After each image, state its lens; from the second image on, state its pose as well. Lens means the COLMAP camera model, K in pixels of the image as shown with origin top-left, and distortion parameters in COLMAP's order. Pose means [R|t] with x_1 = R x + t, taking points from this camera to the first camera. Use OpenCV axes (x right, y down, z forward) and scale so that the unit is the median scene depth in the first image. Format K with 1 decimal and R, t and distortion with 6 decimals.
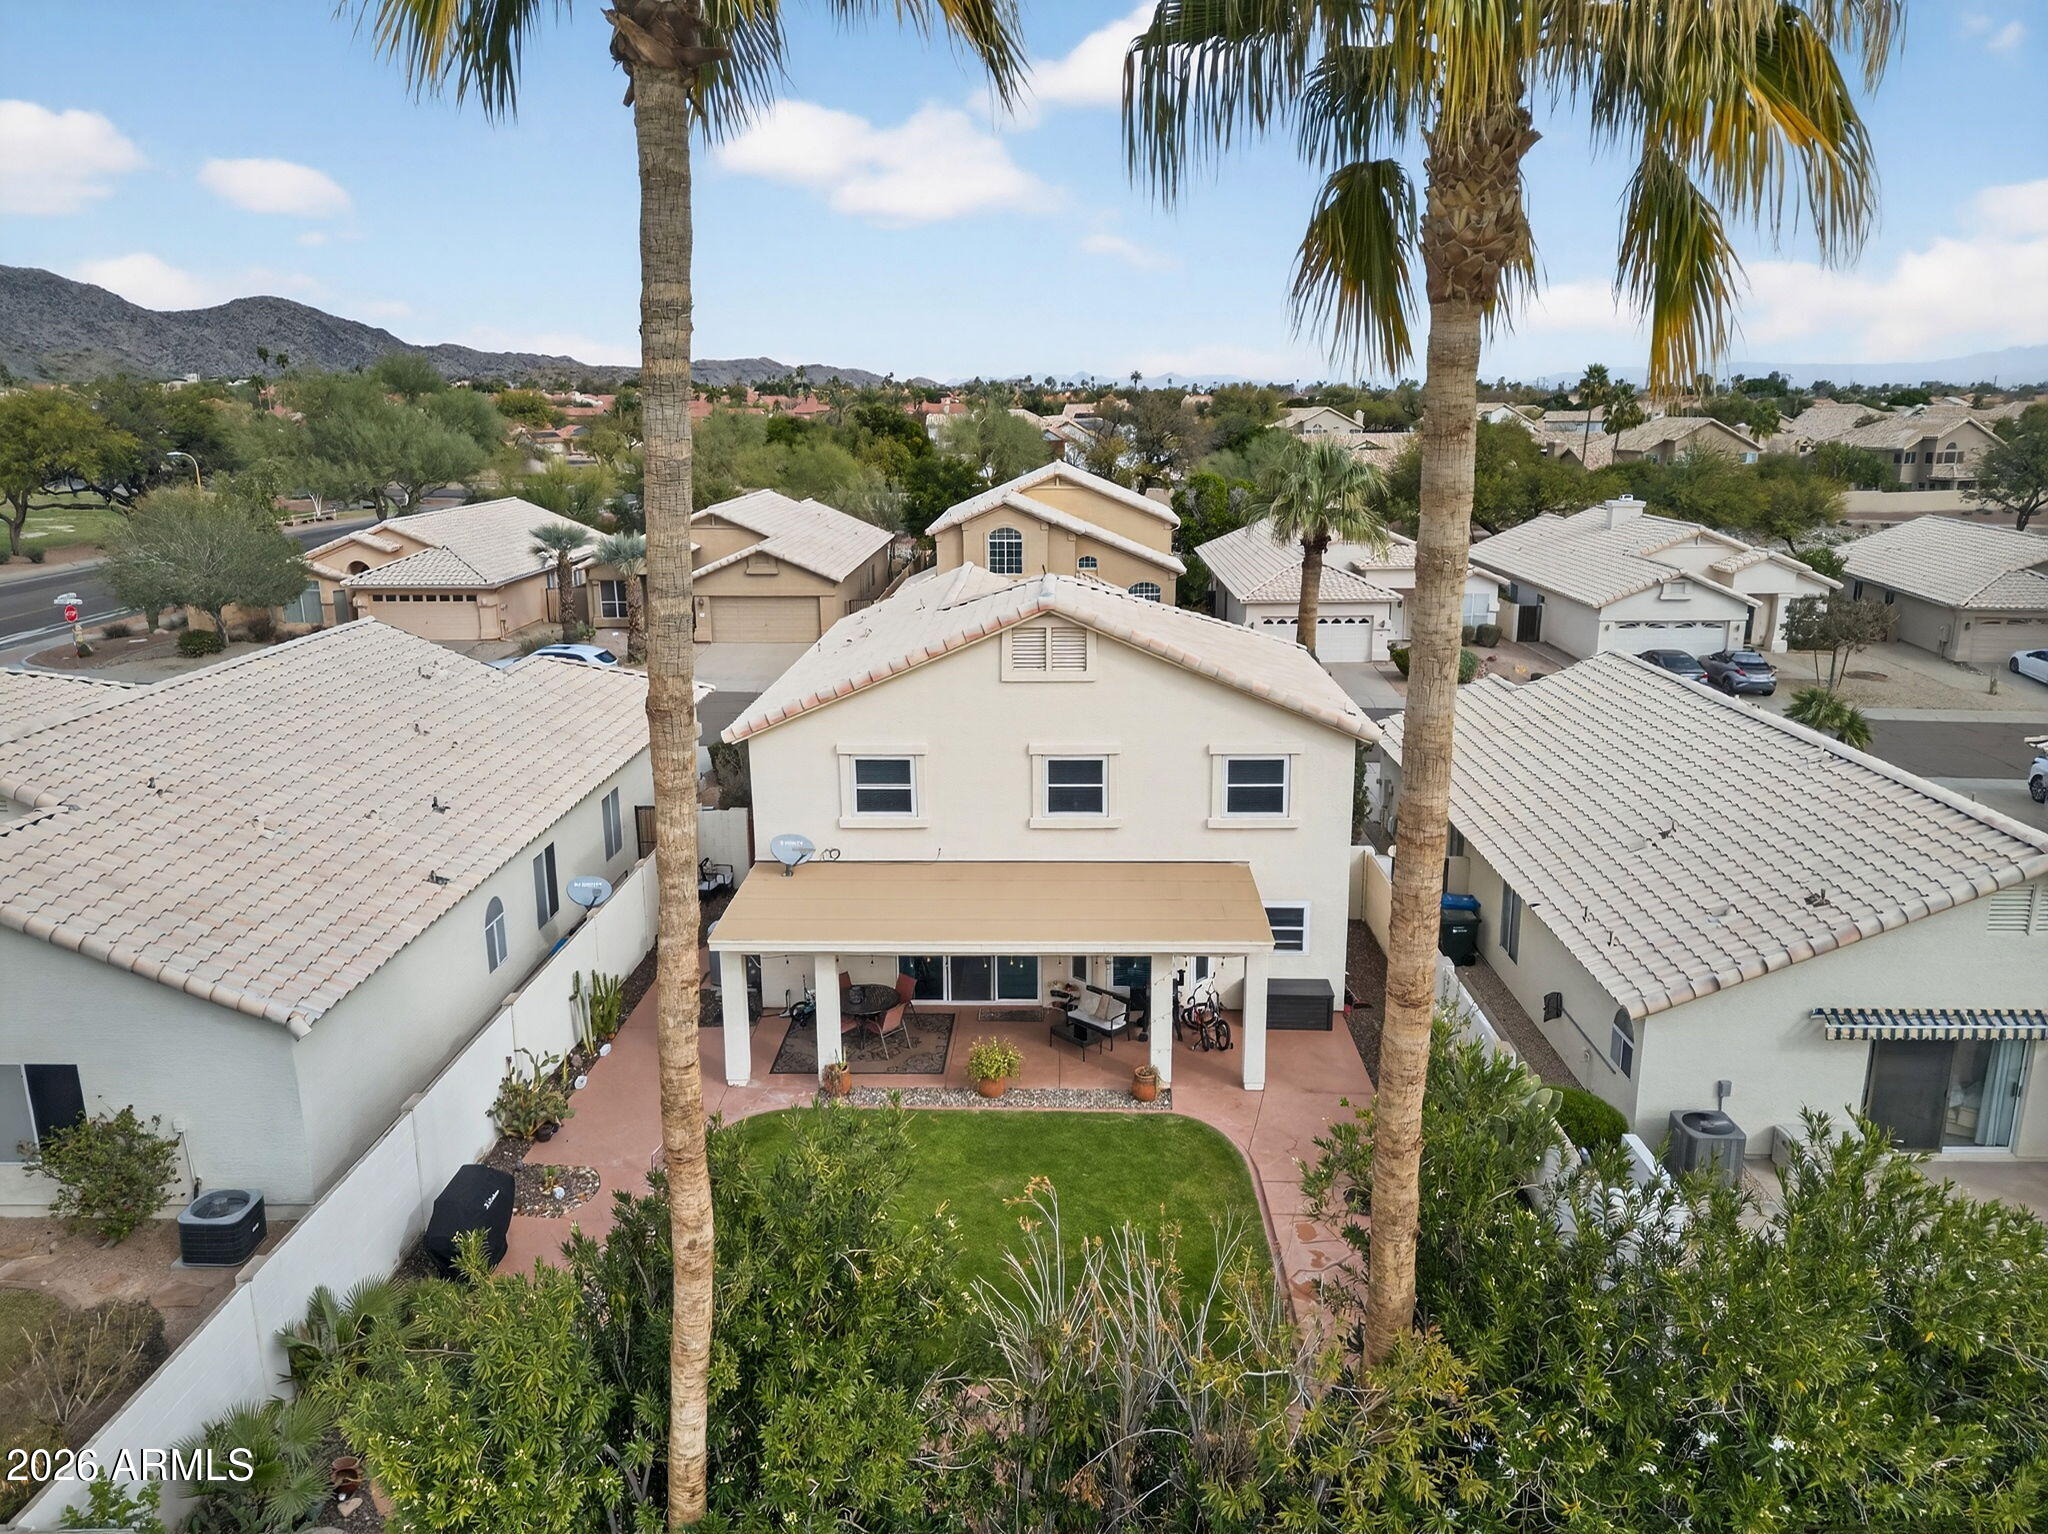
lens RADIAL K [[1437.7, 0, 1025.7], [0, 1437.7, 762.4], [0, 0, 1]] dist [0.077351, -0.074485]
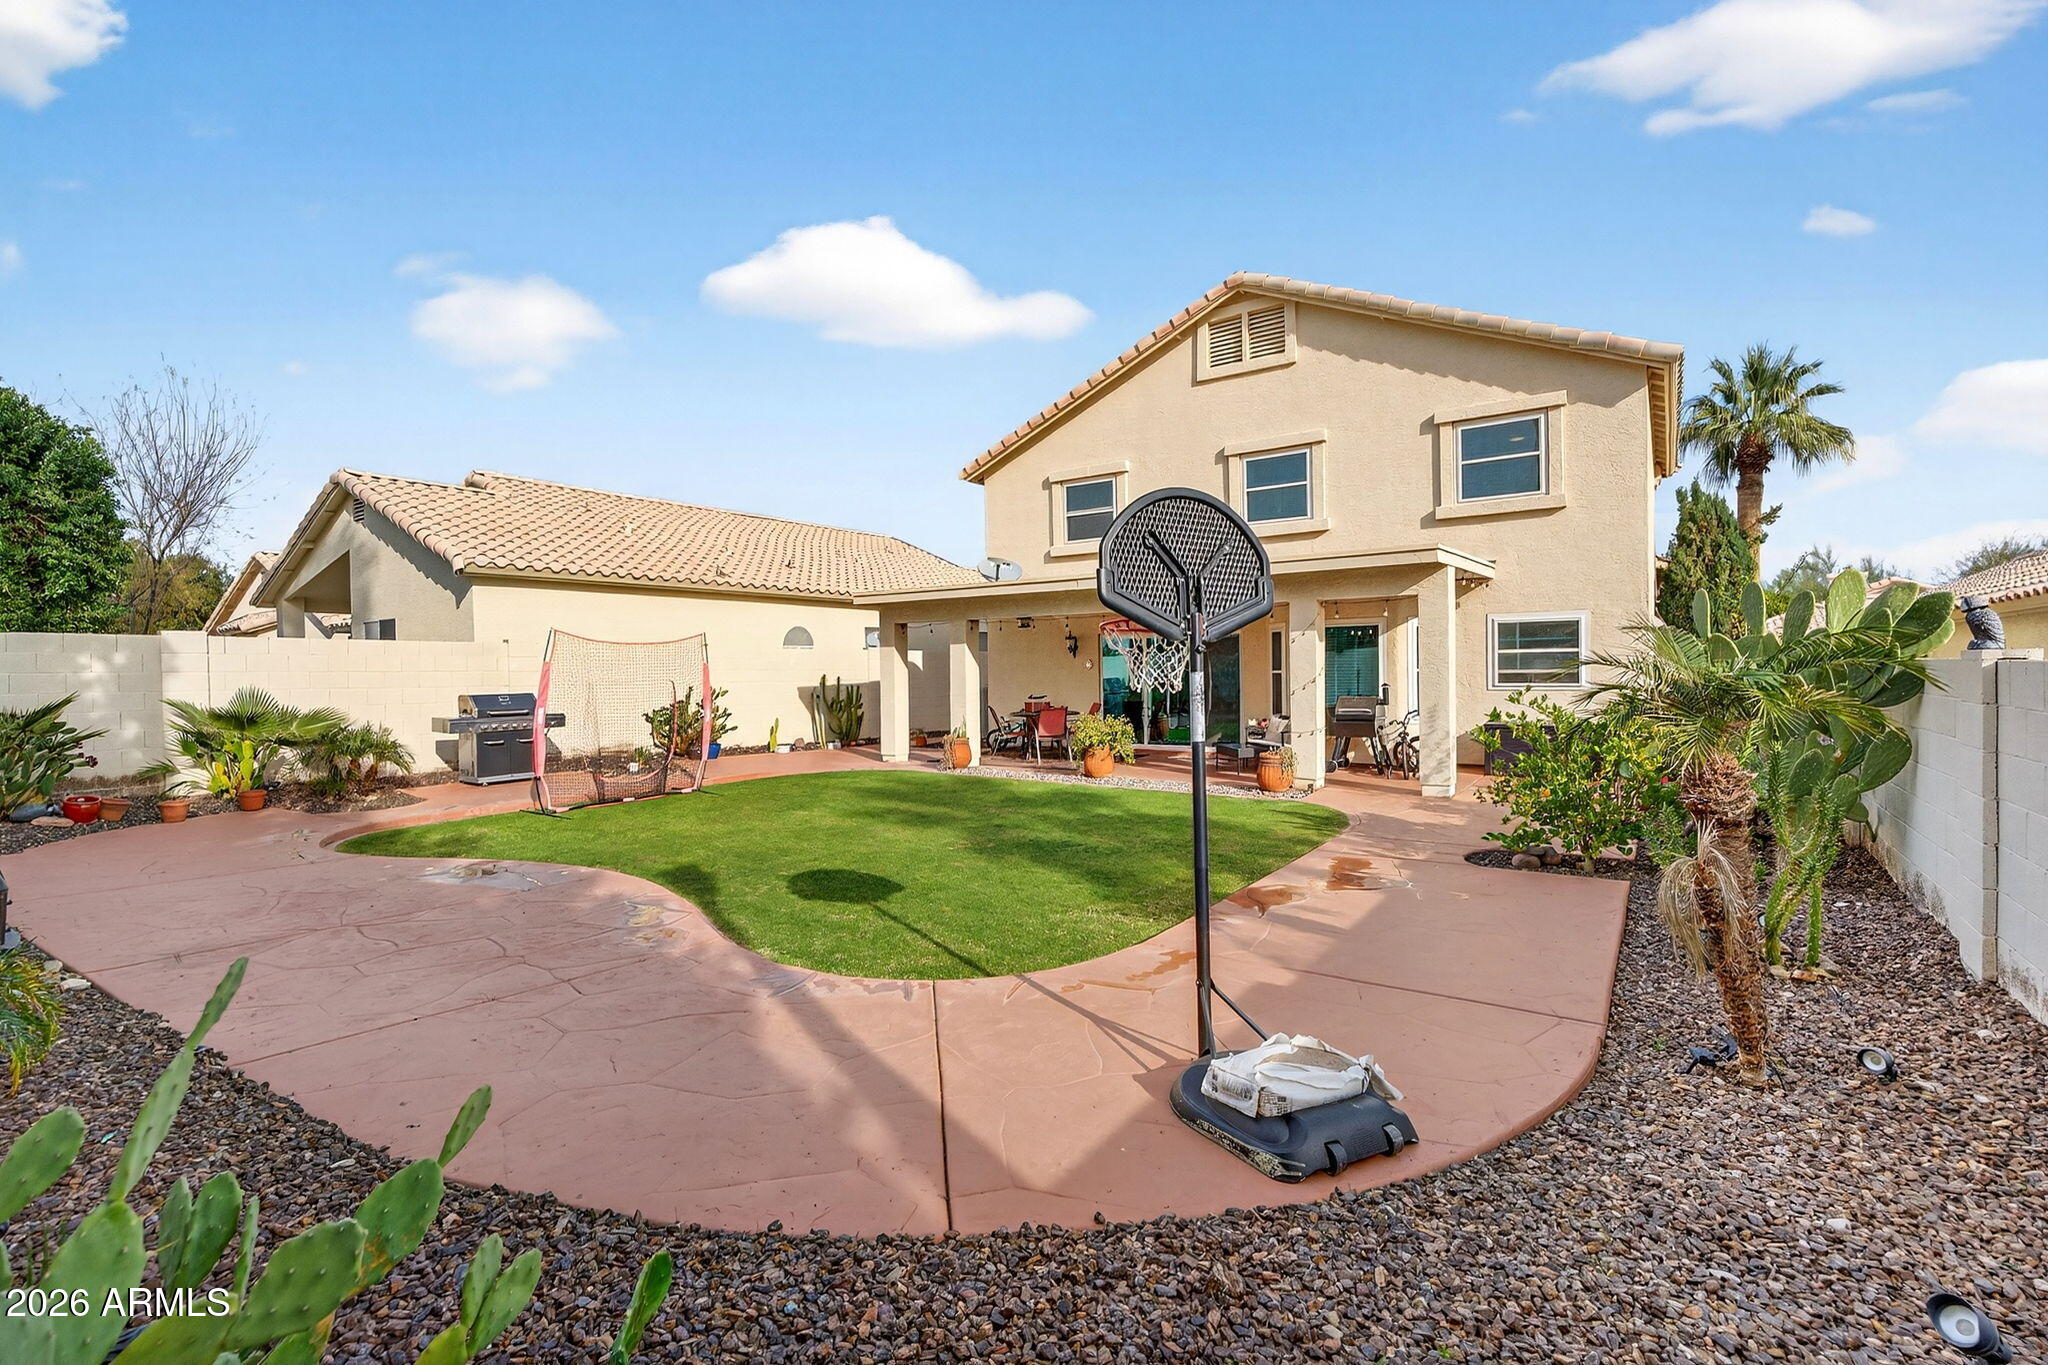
lens RADIAL K [[928.0, 0, 1024.0], [0, 928.0, 682.5], [0, 0, 1]] dist [-0.002522, -0.000114]
pose [[0.839349, 0.003631, -0.543580, 0.215465], [-0.124154, 0.974827, -0.185197, 0.259069], [0.529224, 0.222933, 0.818671, 0.474407]]
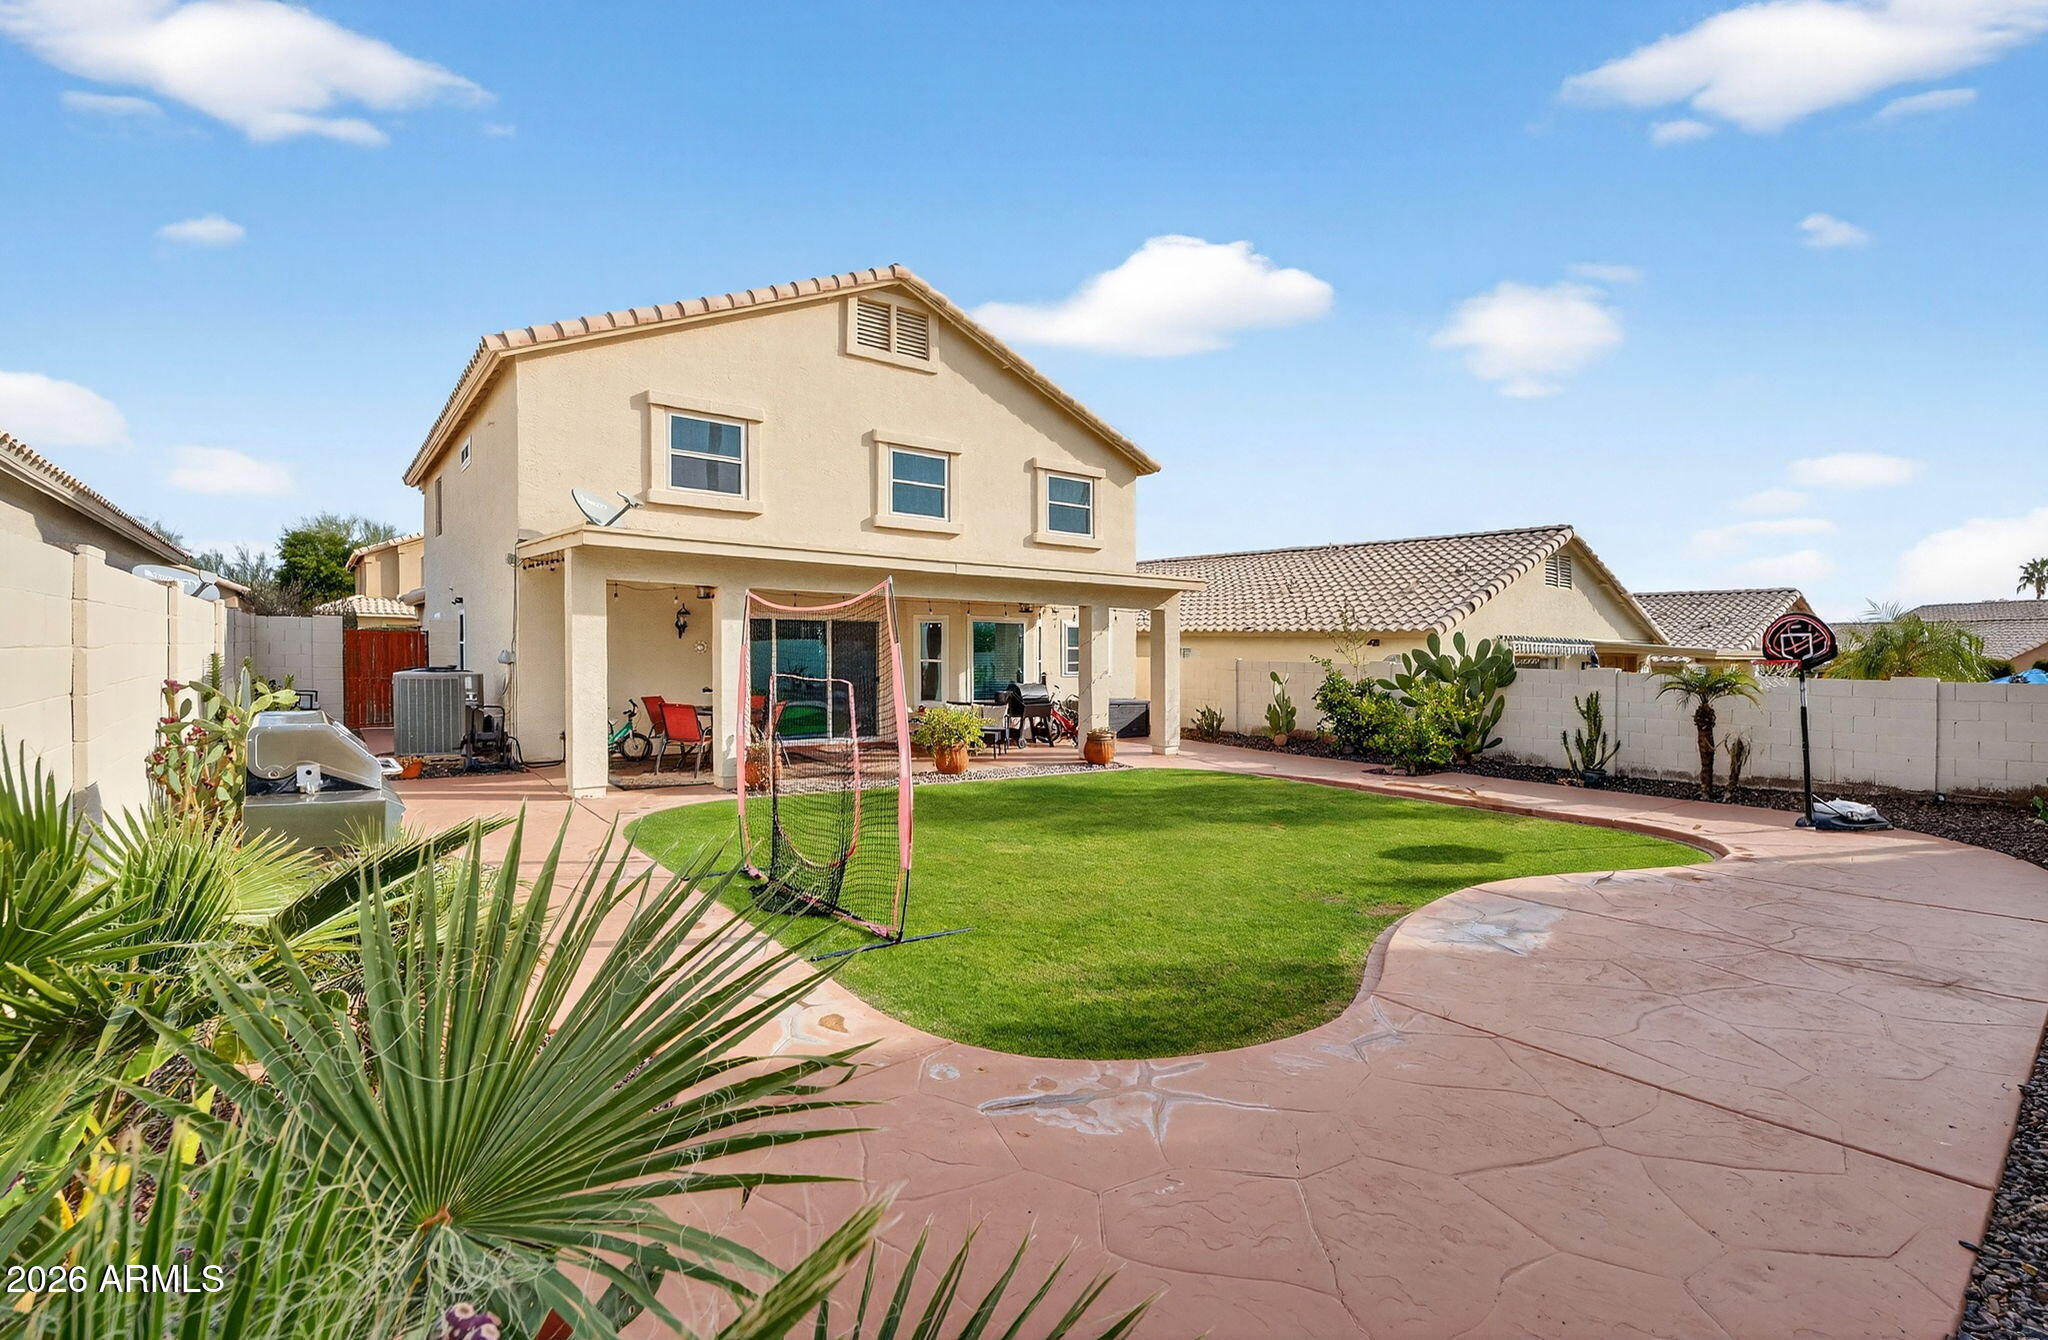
lens RADIAL K [[938.1, 0, 1059.2], [0, 938.1, 671.4], [0, 0, 1]] dist [-0.001889, -0.000152]
pose [[0.764738, 0.004697, 0.644324, -0.284213], [0.137594, 0.975717, -0.170421, 0.248844], [-0.629478, 0.218983, 0.745522, 0.518300]]
